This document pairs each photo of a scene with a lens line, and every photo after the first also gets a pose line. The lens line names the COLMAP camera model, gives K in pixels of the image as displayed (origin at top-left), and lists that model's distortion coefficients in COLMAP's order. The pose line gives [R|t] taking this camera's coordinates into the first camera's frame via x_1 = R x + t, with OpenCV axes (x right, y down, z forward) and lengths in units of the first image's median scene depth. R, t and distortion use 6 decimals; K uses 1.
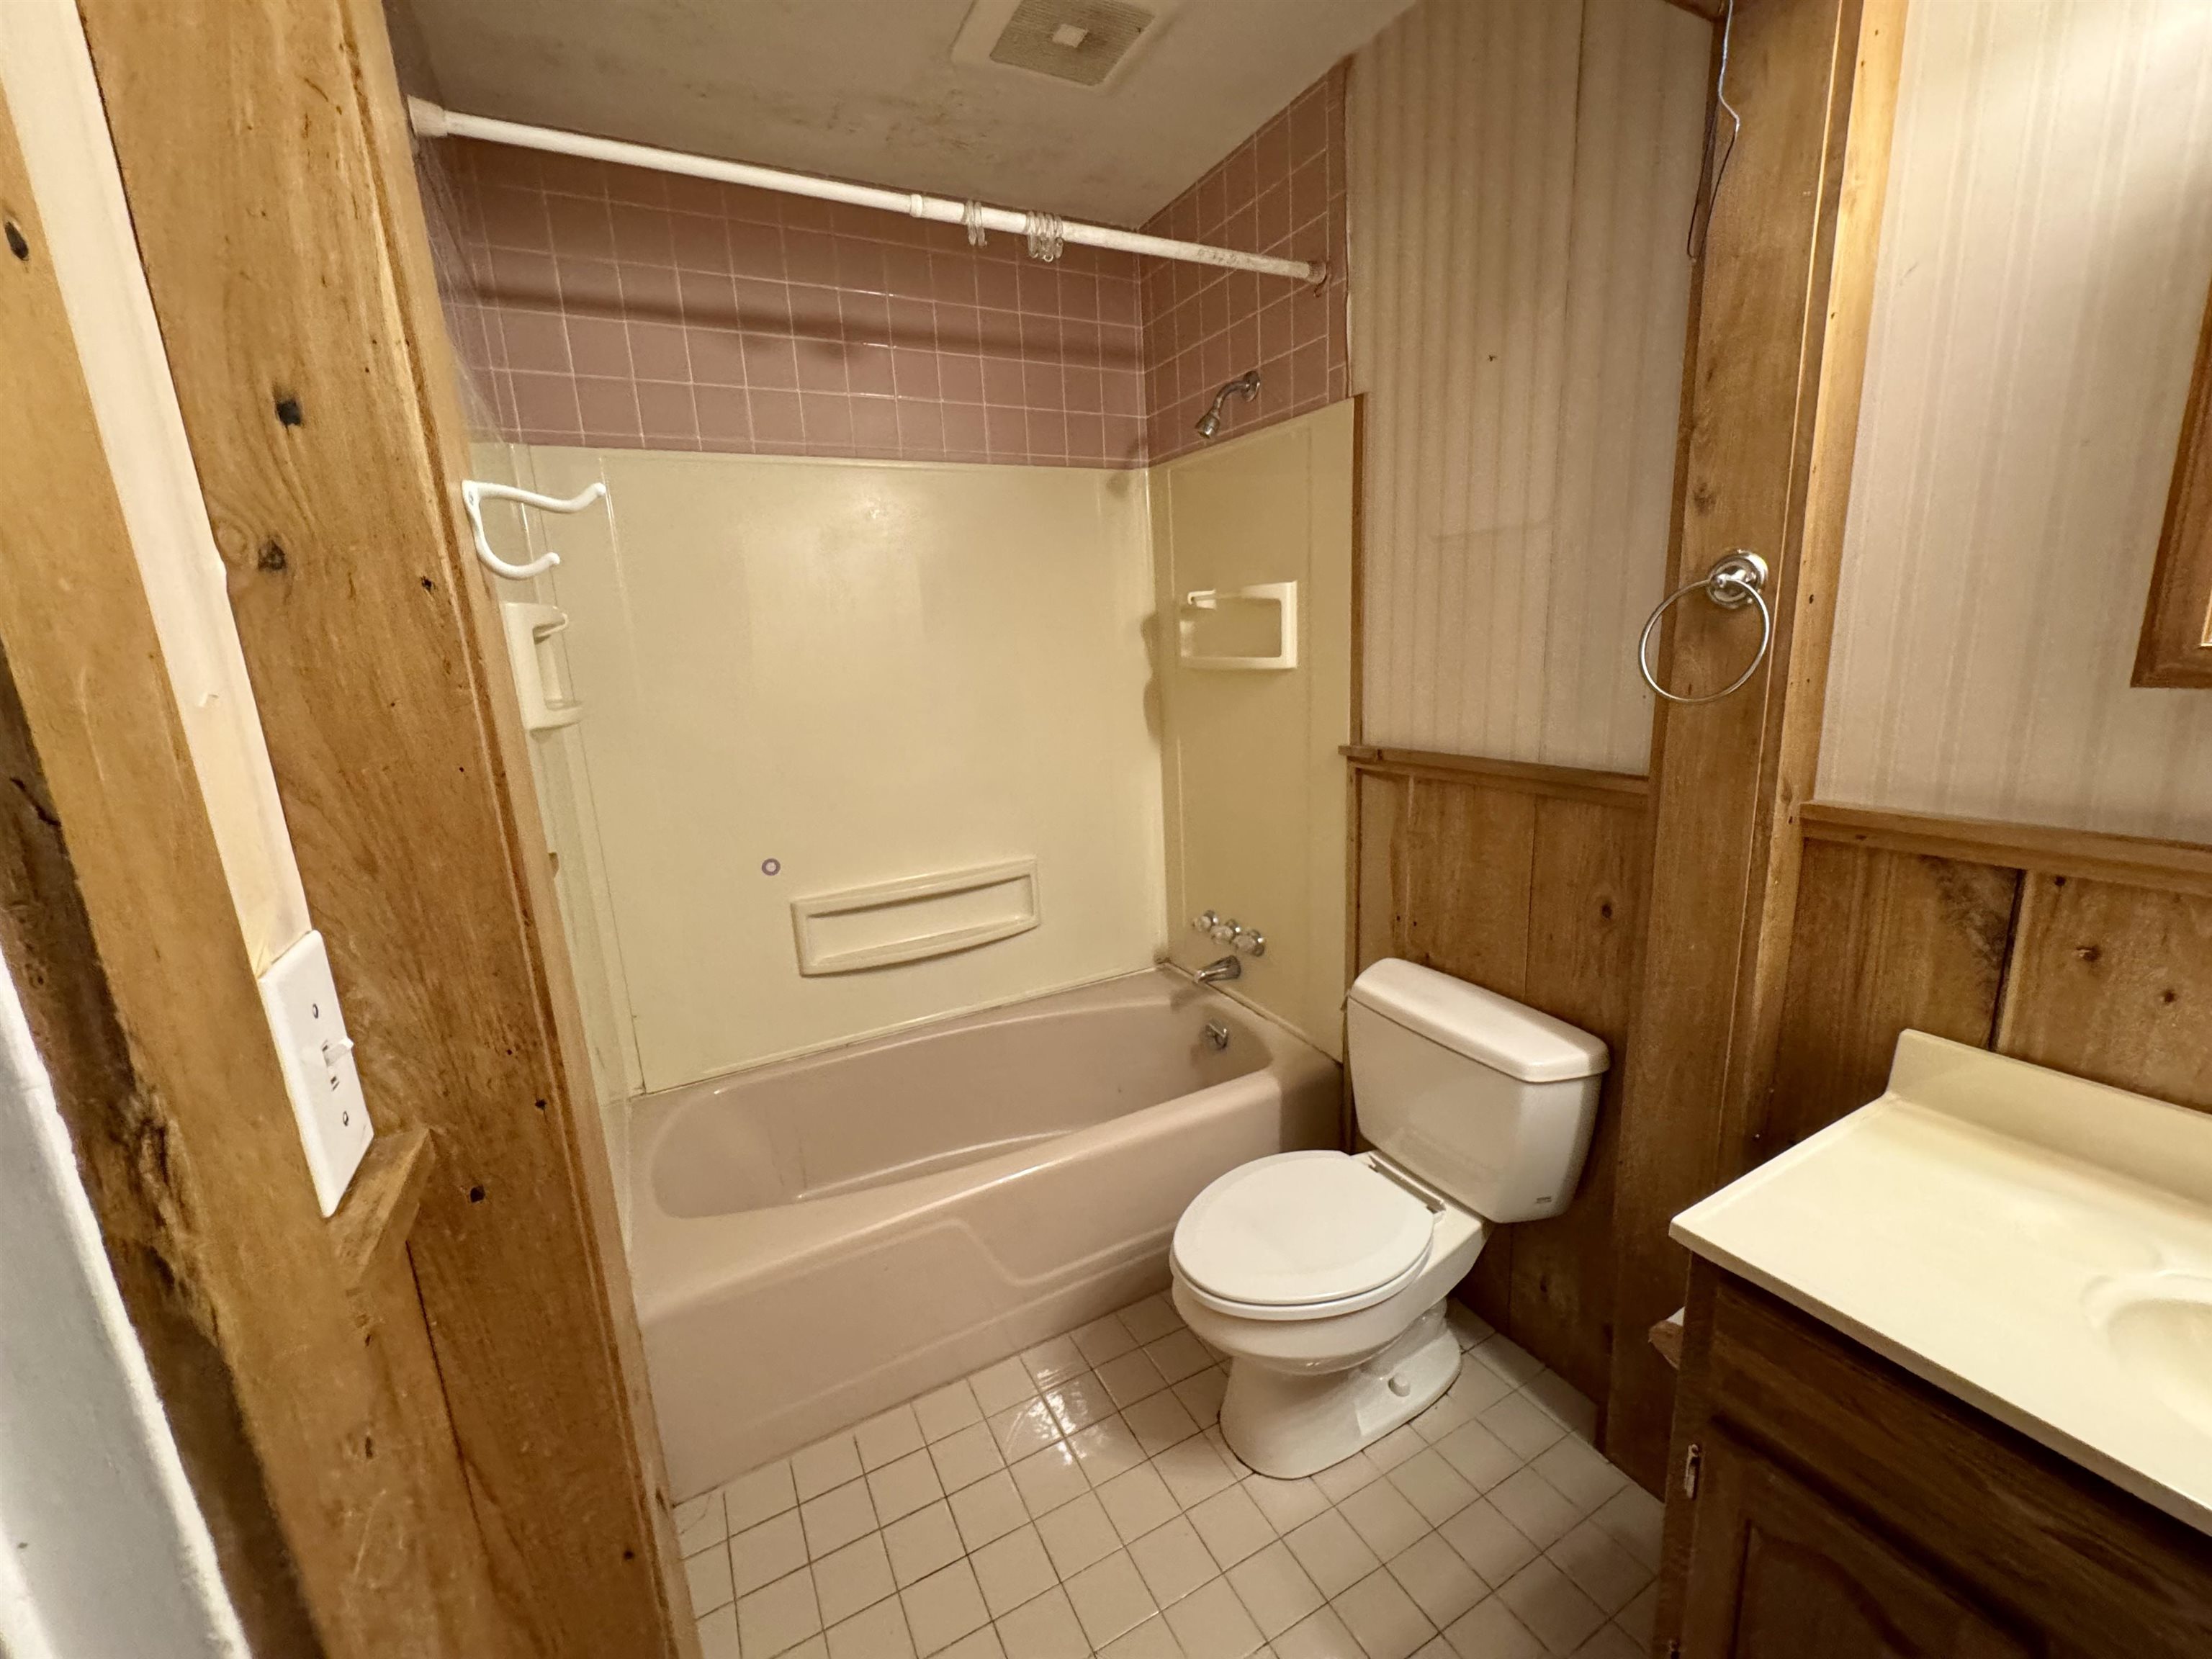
lens RADIAL K [[879.4, 0, 1107.2], [0, 879.4, 829.2], [0, 0, 1]] dist [-0.005277, 0.000527]
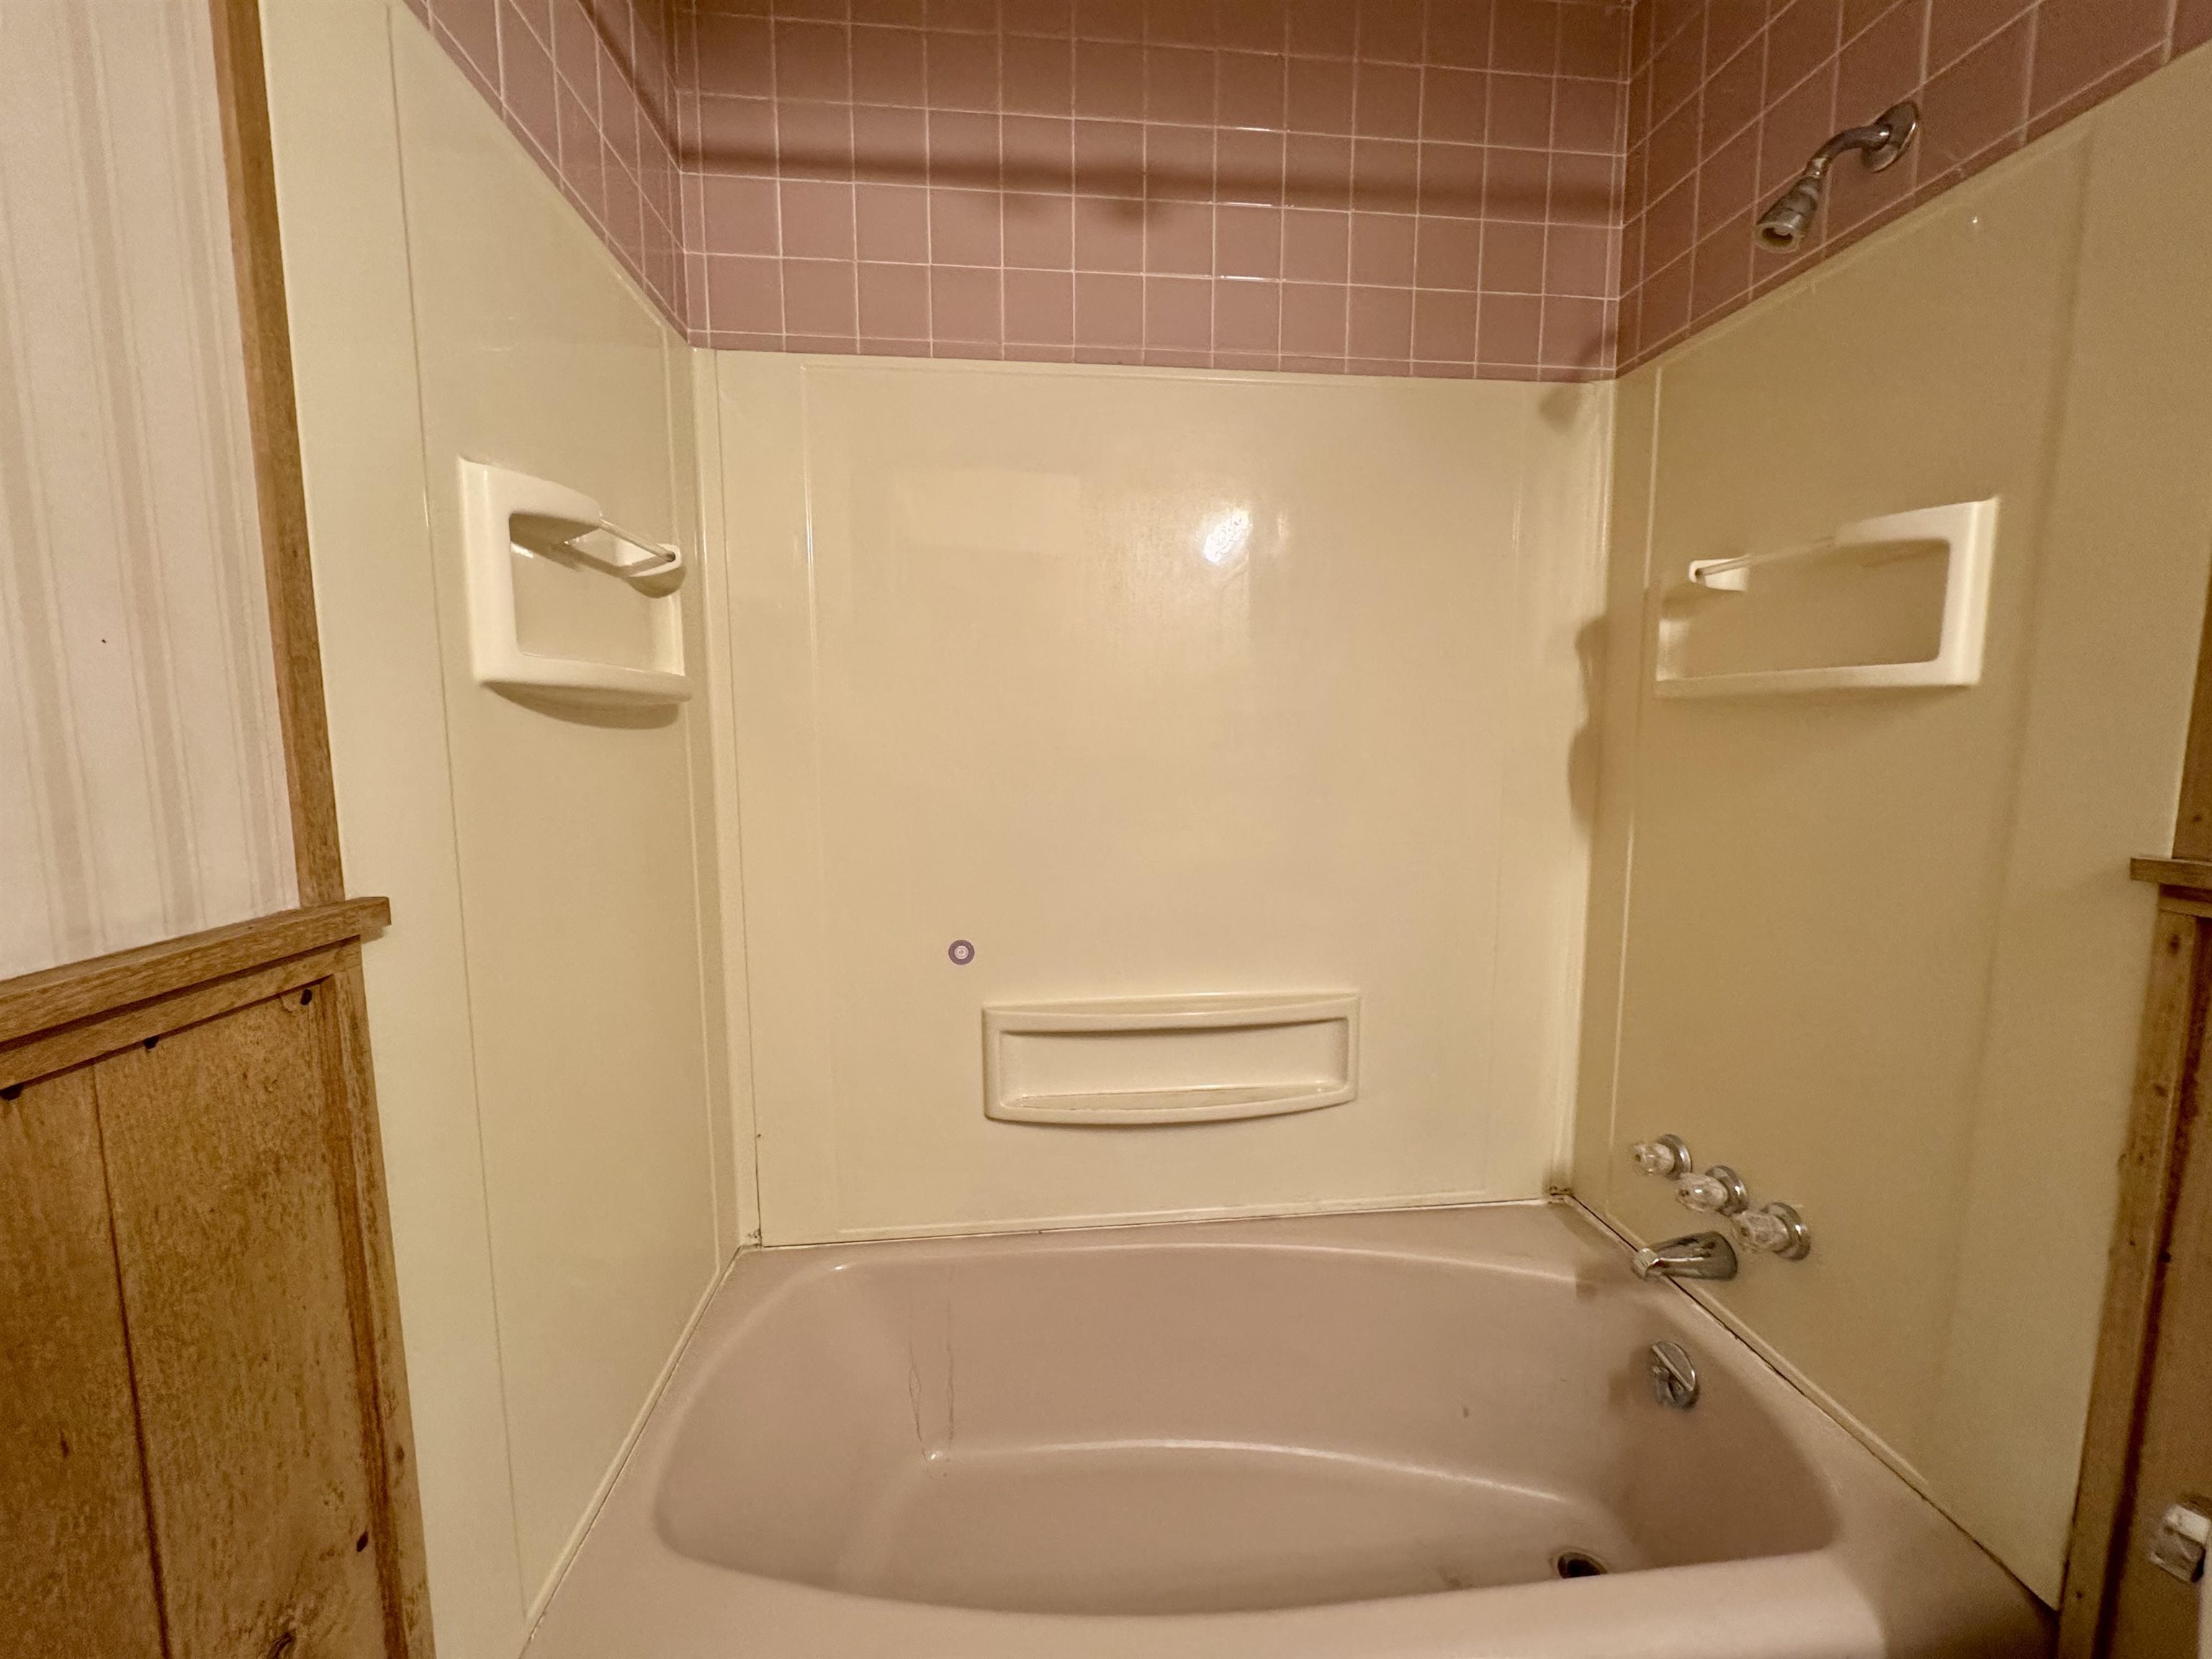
lens RADIAL K [[879.4, 0, 1109.4], [0, 879.4, 830.7], [0, 0, 1]] dist [-0.005277, 0.000527]
pose [[0.926663, 0.089114, -0.365177, -0.029286], [-0.124035, 0.989570, -0.073263, -0.014116], [0.354839, 0.113185, 0.928051, 0.360299]]
